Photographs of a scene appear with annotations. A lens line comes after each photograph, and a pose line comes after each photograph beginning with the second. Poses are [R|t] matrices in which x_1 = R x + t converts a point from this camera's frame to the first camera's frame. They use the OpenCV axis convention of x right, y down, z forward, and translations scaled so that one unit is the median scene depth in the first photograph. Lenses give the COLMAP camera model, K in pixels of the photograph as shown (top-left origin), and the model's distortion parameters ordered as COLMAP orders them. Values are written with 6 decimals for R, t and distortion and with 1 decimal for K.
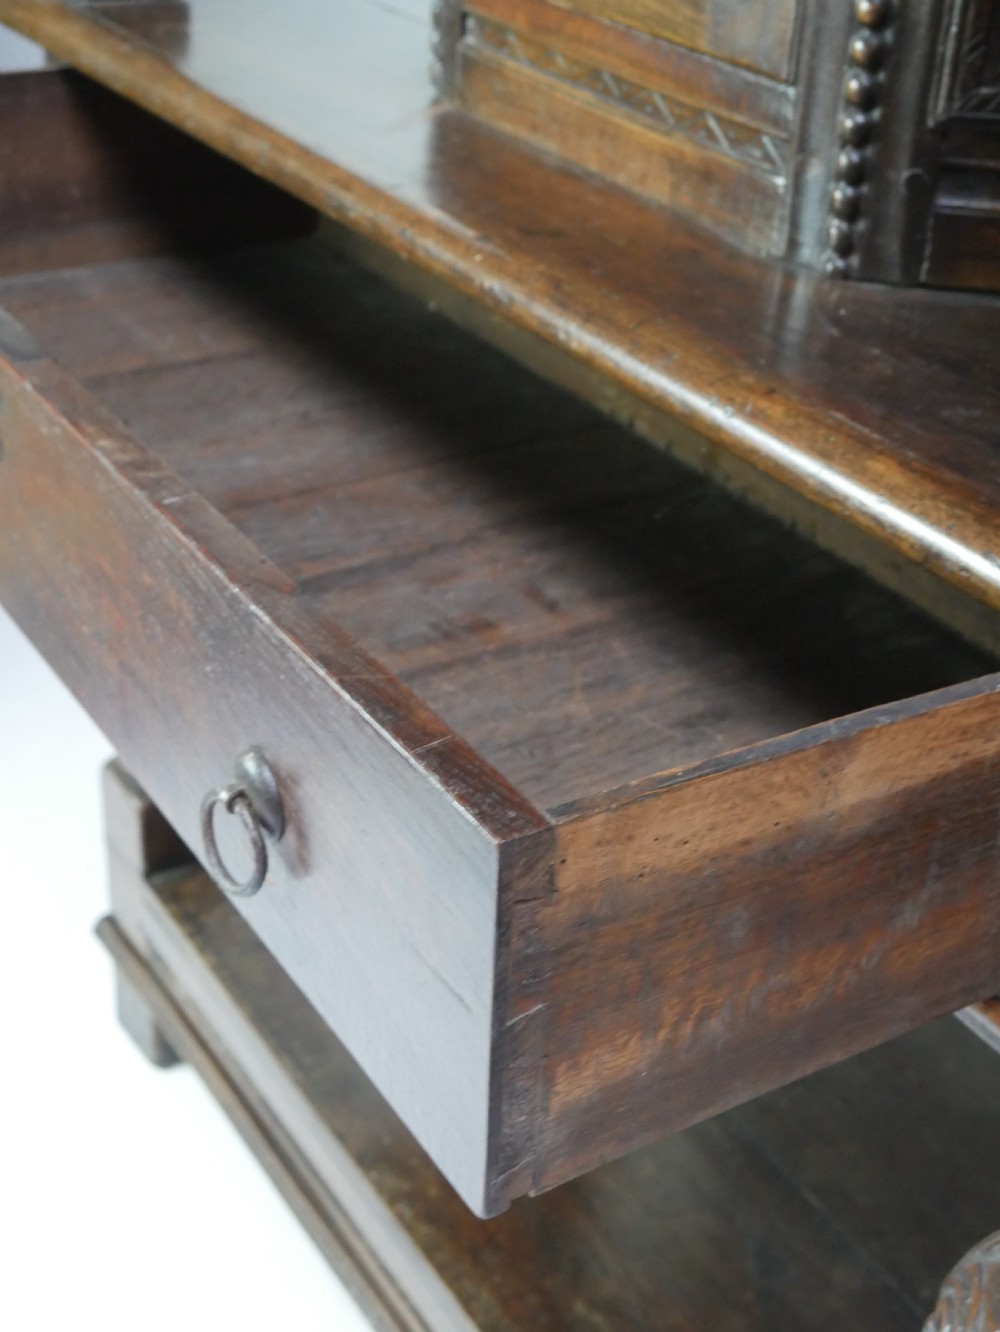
lens RADIAL K [[1937.7, 0, 496.9], [0, 1937.7, 668.8], [0, 0, 1]] dist [0.007729, 0.000000]
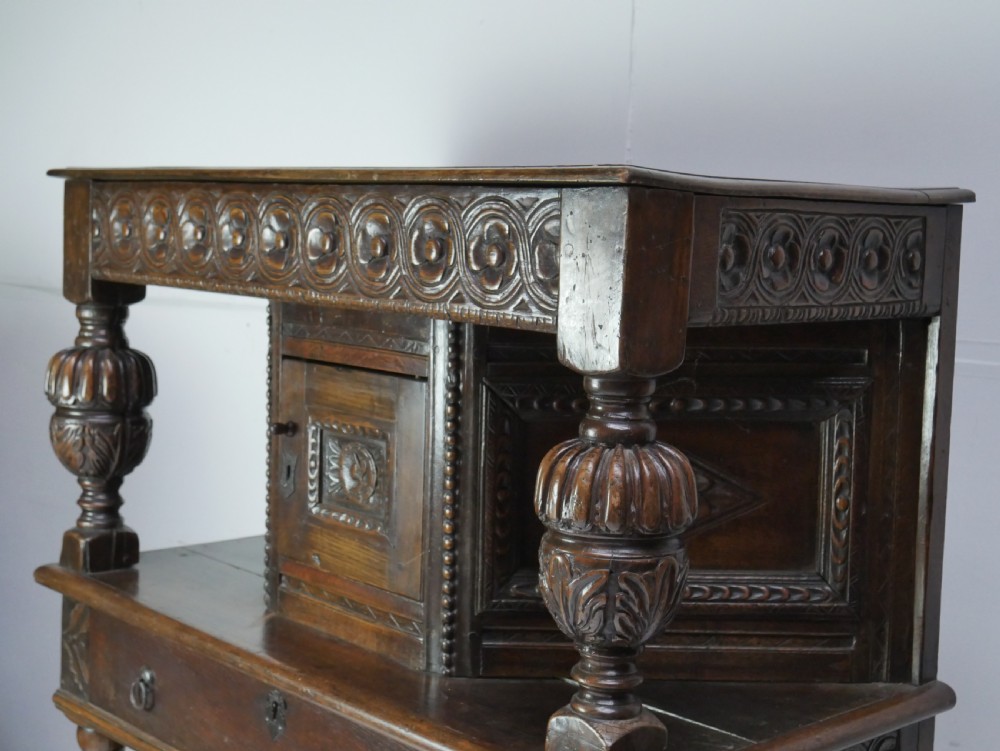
lens RADIAL K [[1454.7, 0, 494.5], [0, 1454.7, 373.2], [0, 0, 1]] dist [0.007729, 0.000000]
pose [[0.983139, -0.037252, 0.179027, -0.080897], [0.106485, 0.912536, -0.394892, 0.180080], [-0.148658, 0.407297, 0.901116, -0.817258]]
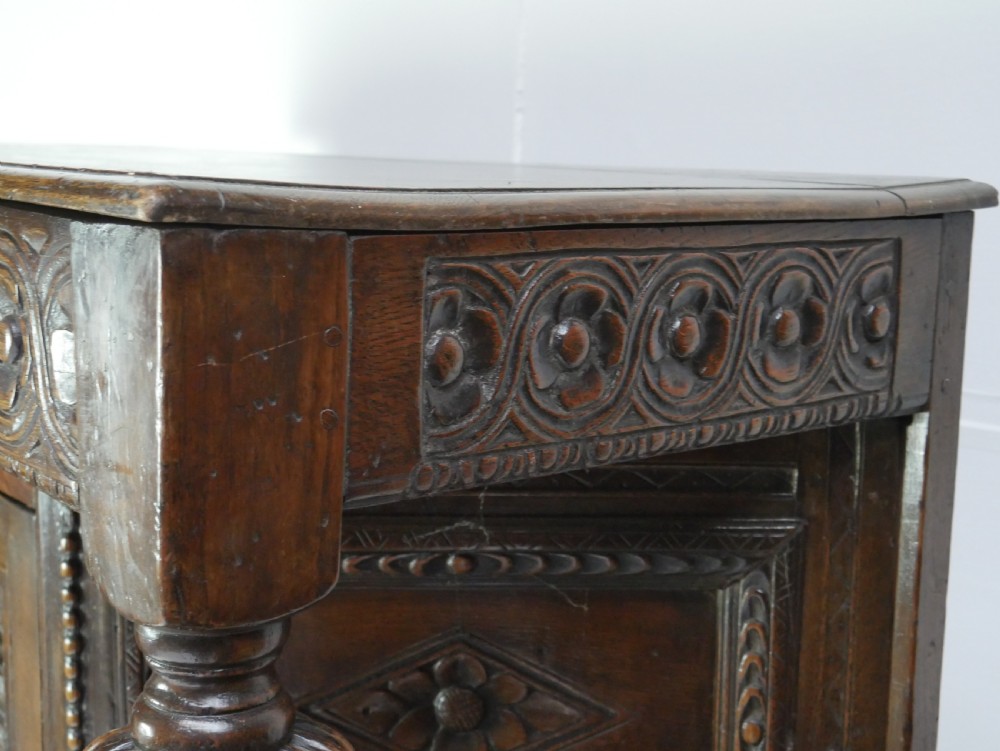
lens RADIAL K [[1454.7, 0, 500.1], [0, 1454.7, 374.0], [0, 0, 1]] dist [0.007729, 0.000000]
pose [[0.990876, -0.042731, 0.127821, 0.360548], [0.085094, 0.933821, -0.347472, -0.232468], [-0.104514, 0.355179, 0.928938, -0.224714]]
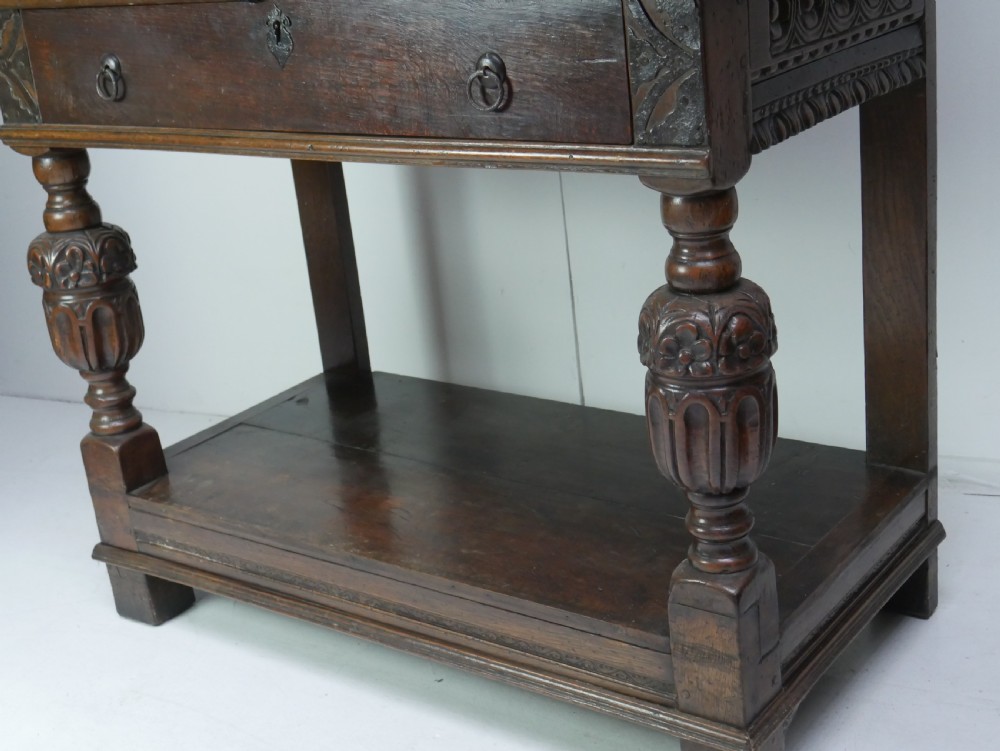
lens RADIAL K [[1454.7, 0, 494.9], [0, 1454.7, 379.8], [0, 0, 1]] dist [0.007729, 0.000000]
pose [[0.920560, -0.256418, 0.294650, -0.428915], [0.308266, 0.940201, -0.144891, 0.544045], [-0.239877, 0.224212, 0.944557, -0.548480]]
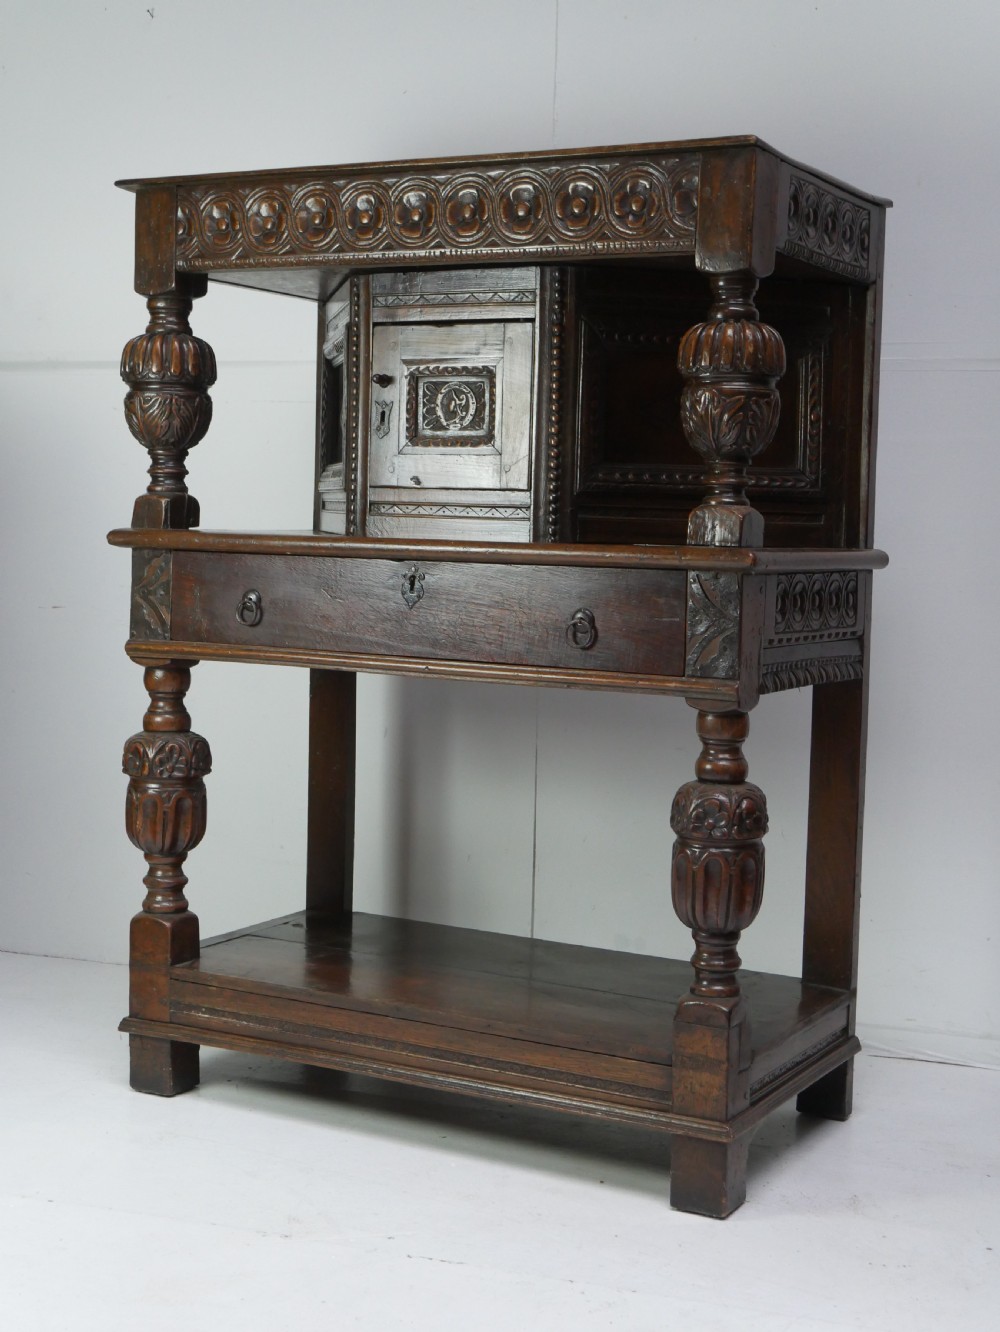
lens RADIAL K [[1937.7, 0, 498.9], [0, 1937.7, 673.6], [0, 0, 1]] dist [0.007729, 0.000000]
pose [[0.876957, -0.059925, 0.476817, -1.460136], [0.253251, 0.900870, -0.352558, 1.114006], [-0.408424, 0.429932, 0.805201, -1.491344]]
